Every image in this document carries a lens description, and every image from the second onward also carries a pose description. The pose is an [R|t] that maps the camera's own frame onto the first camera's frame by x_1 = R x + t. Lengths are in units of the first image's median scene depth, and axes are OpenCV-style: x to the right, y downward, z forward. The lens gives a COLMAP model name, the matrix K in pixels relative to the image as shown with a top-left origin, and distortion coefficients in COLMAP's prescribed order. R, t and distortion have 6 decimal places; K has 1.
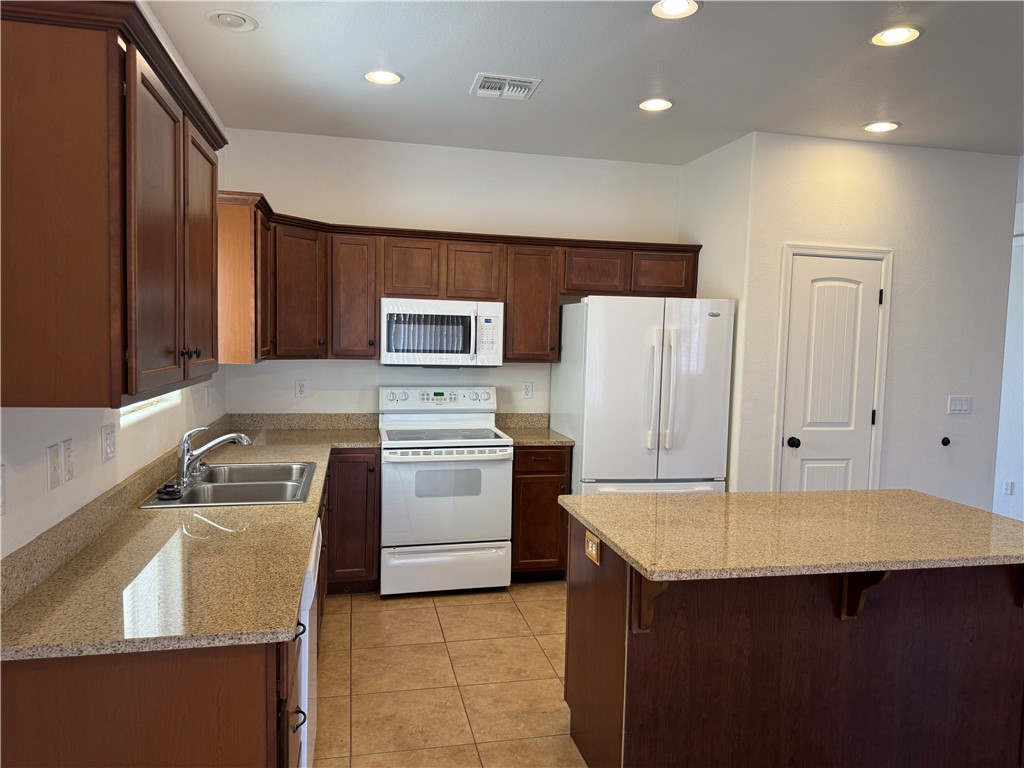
lens RADIAL K [[708.1, 0, 511.2], [0, 708.1, 389.1], [0, 0, 1]] dist [0.008115, -0.019848]
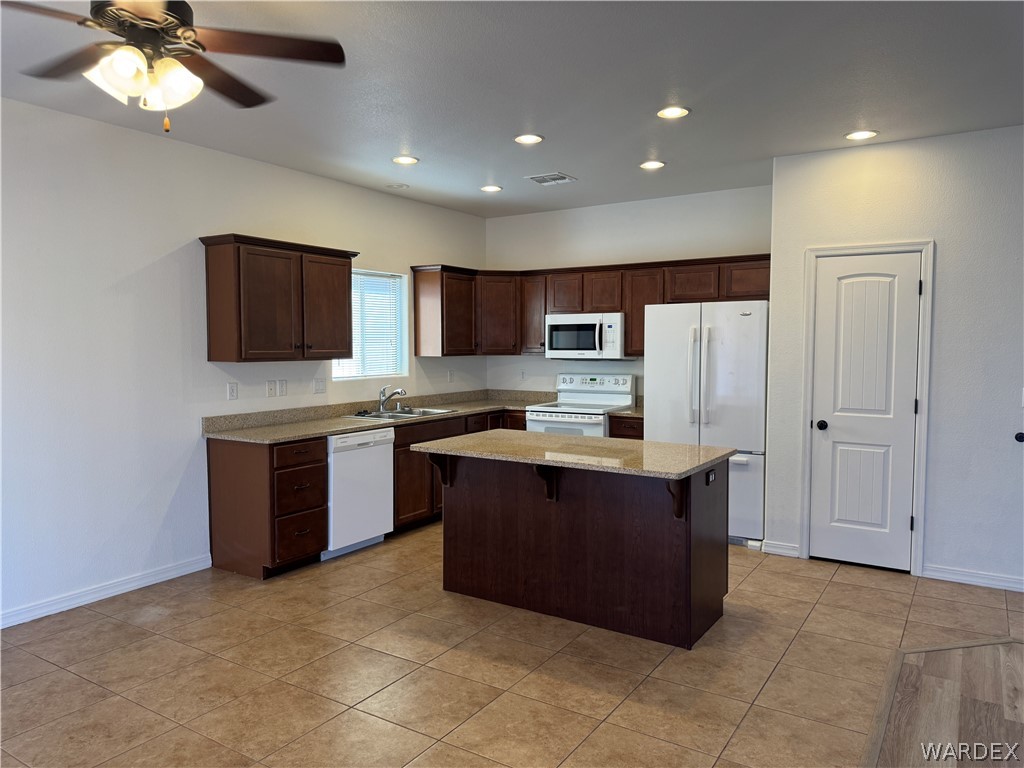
lens RADIAL K [[708.1, 0, 505.6], [0, 708.1, 381.8], [0, 0, 1]] dist [0.008115, -0.019848]
pose [[0.703607, 0.014804, -0.710435, 0.829876], [-0.032020, 0.999428, -0.010886, 0.035005], [0.709868, 0.030407, 0.703678, -0.130498]]
